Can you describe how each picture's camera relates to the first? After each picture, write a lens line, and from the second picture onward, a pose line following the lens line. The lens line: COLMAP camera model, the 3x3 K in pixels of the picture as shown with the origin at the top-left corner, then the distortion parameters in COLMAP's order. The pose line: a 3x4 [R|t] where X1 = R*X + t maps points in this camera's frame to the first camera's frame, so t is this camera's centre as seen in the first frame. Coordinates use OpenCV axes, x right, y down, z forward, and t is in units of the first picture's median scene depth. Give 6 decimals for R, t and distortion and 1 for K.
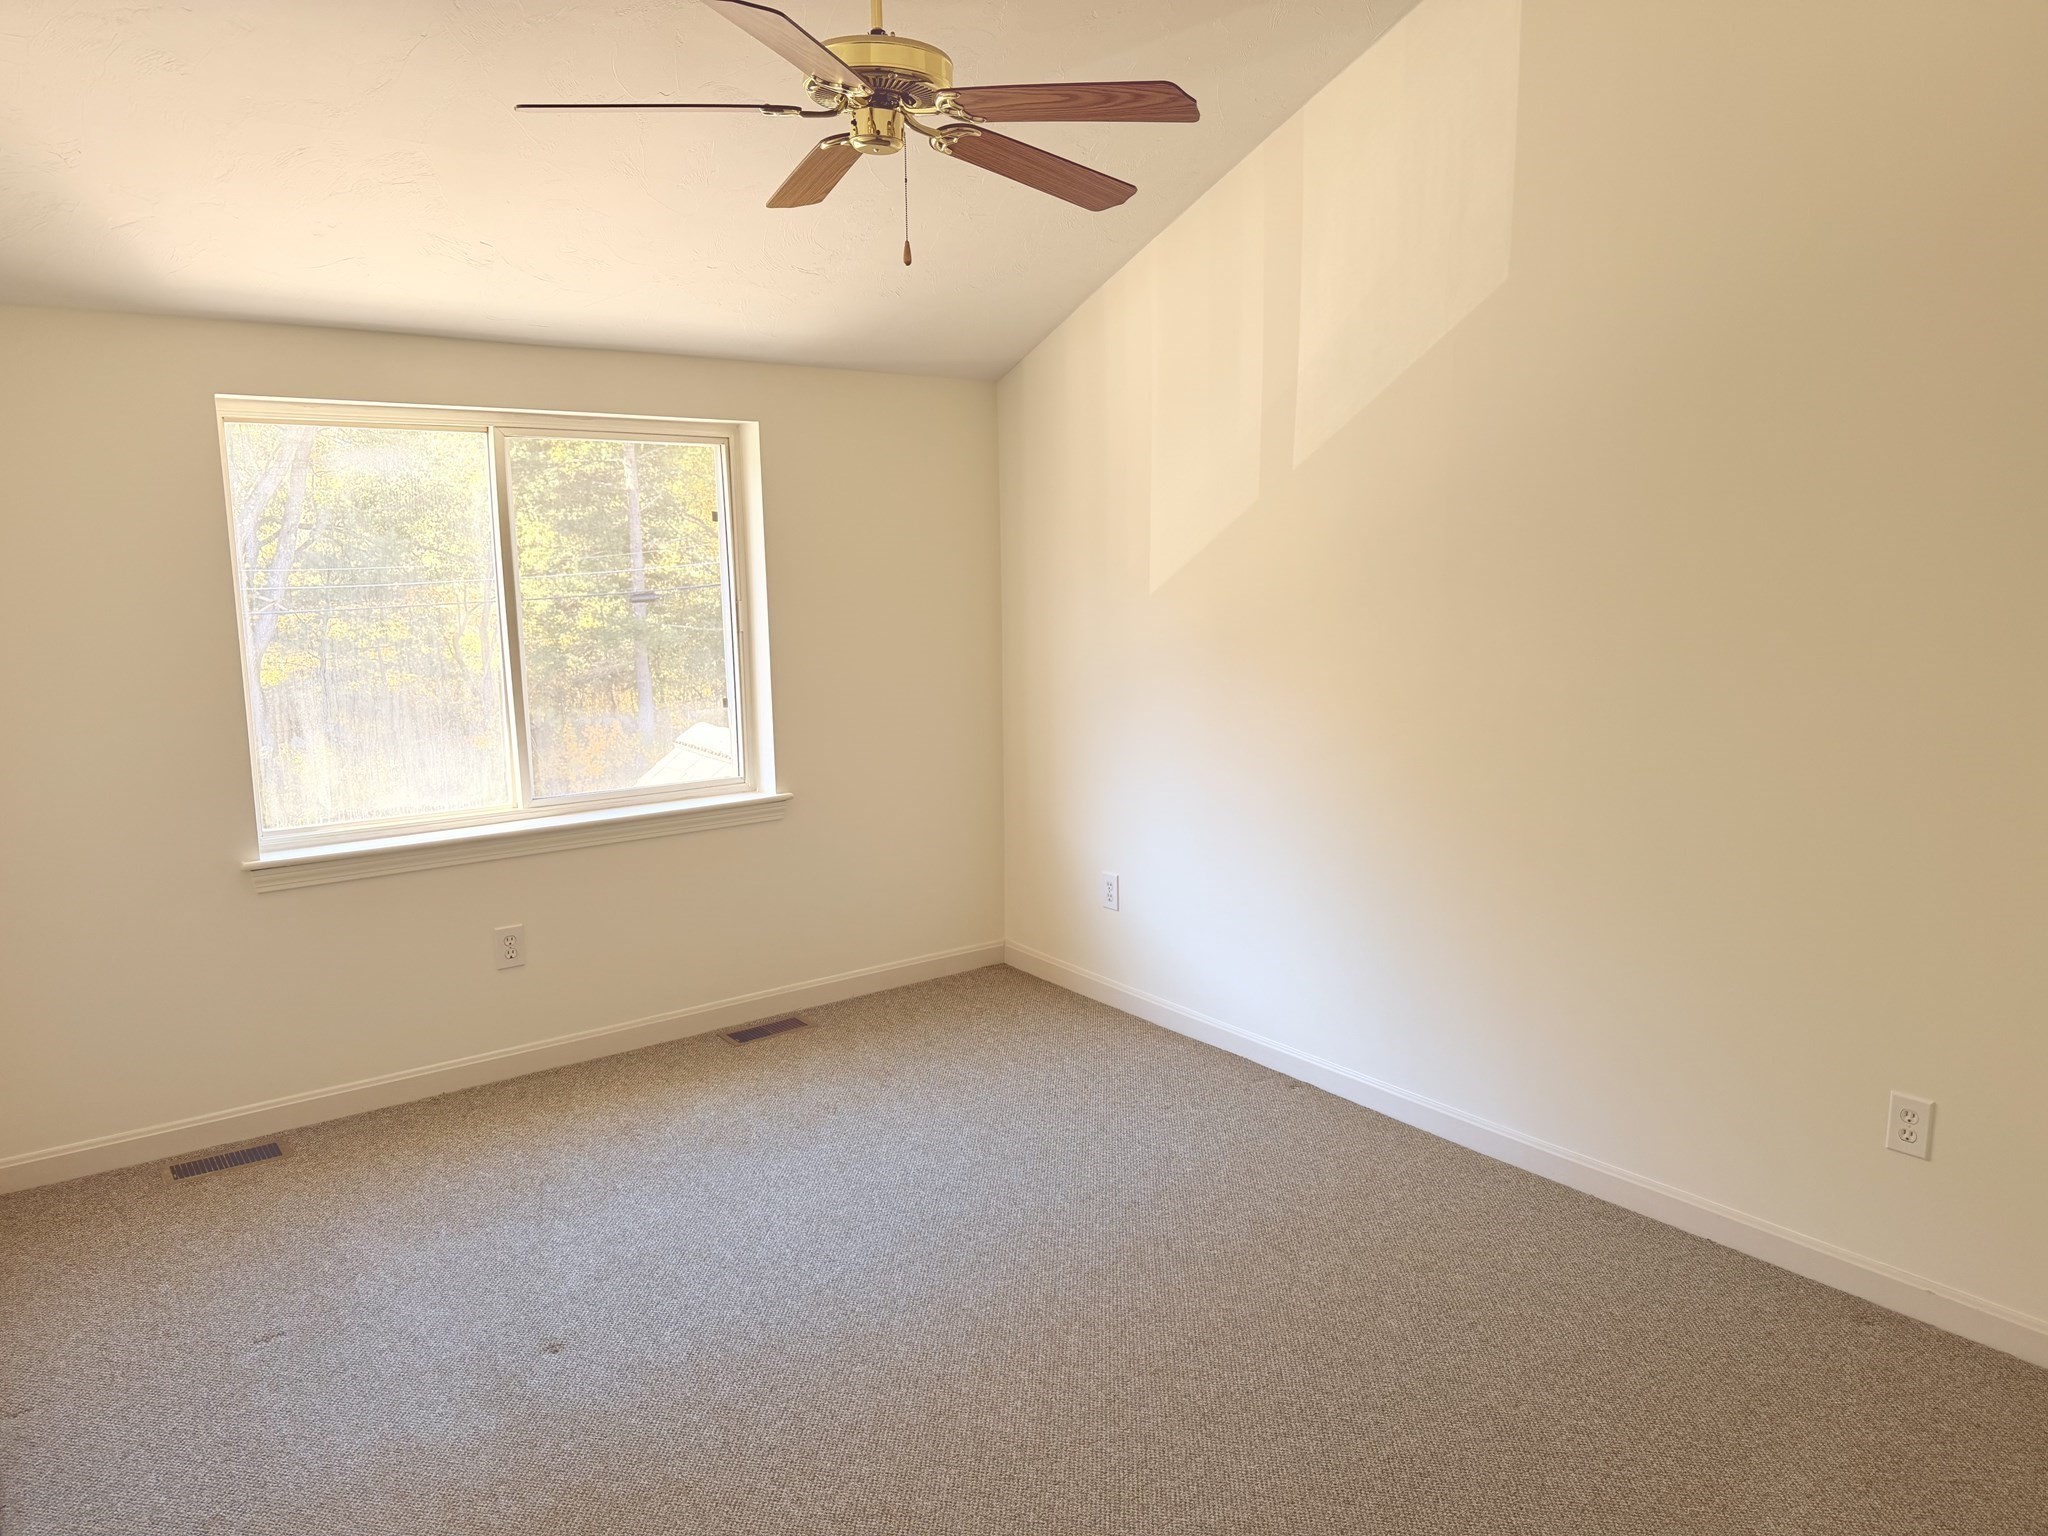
lens RADIAL K [[1375.2, 0, 1024.0], [0, 1375.2, 768.0], [0, 0, 1]] dist [0.031806, -0.038779]
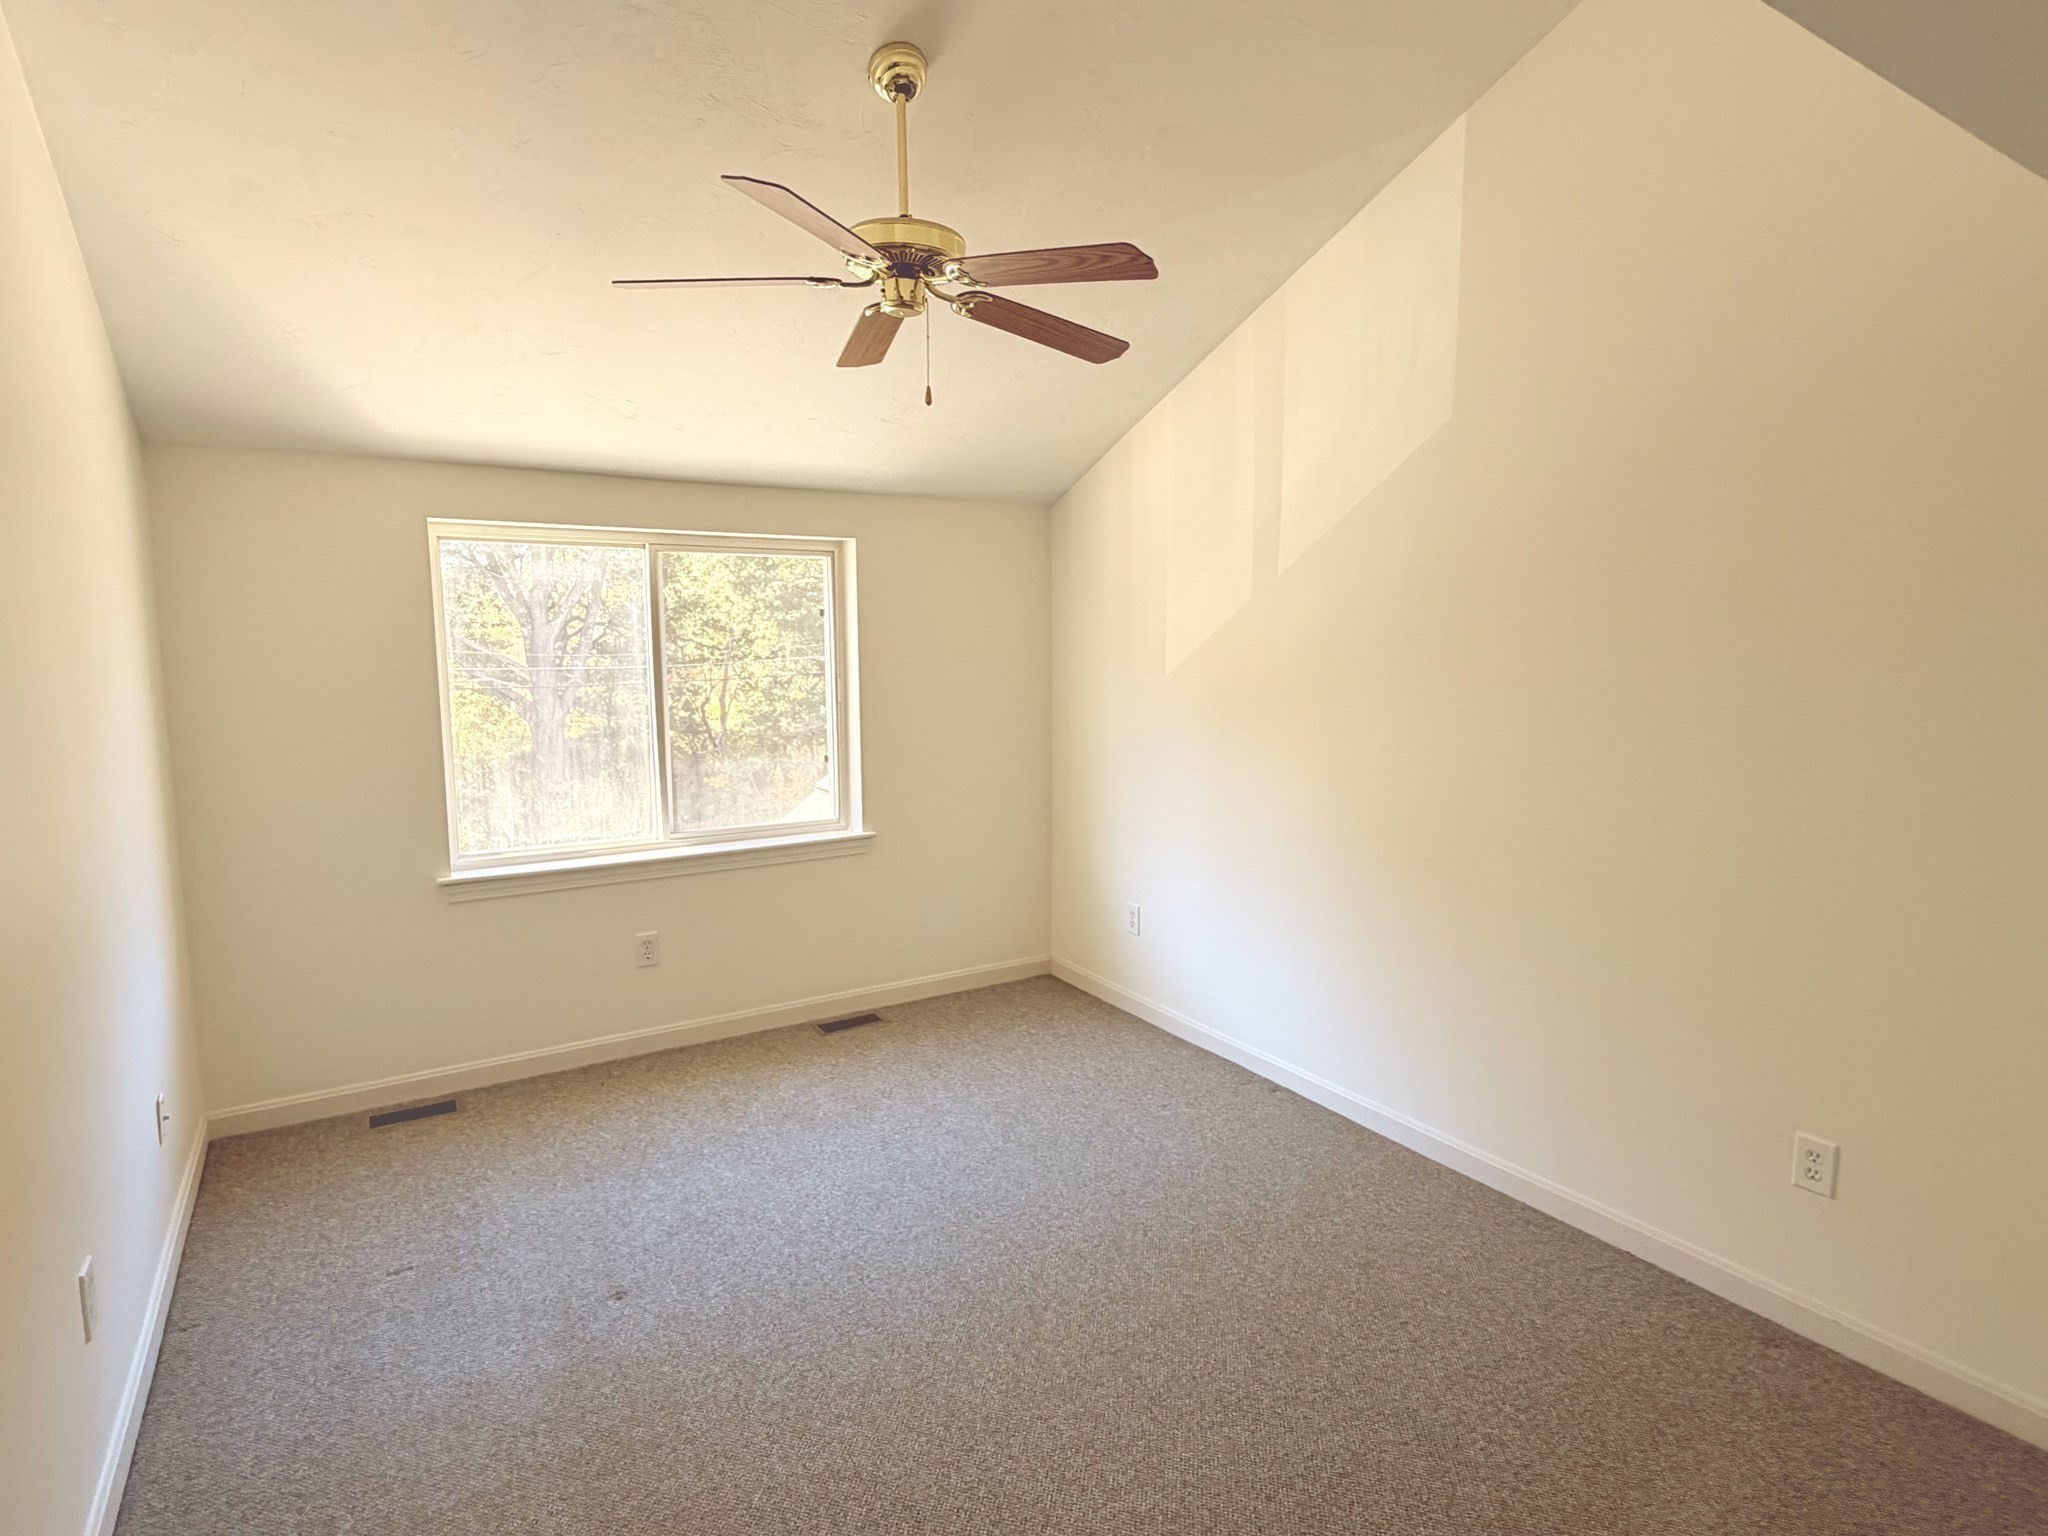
lens RADIAL K [[1043.5, 0, 1024.0], [0, 1043.5, 768.0], [0, 0, 1]] dist [0.002658, 0.001975]
pose [[0.995738, 0.018519, -0.090346, 0.078608], [-0.021954, 0.999068, -0.037174, -0.013230], [0.089573, 0.038999, 0.995216, 0.096620]]
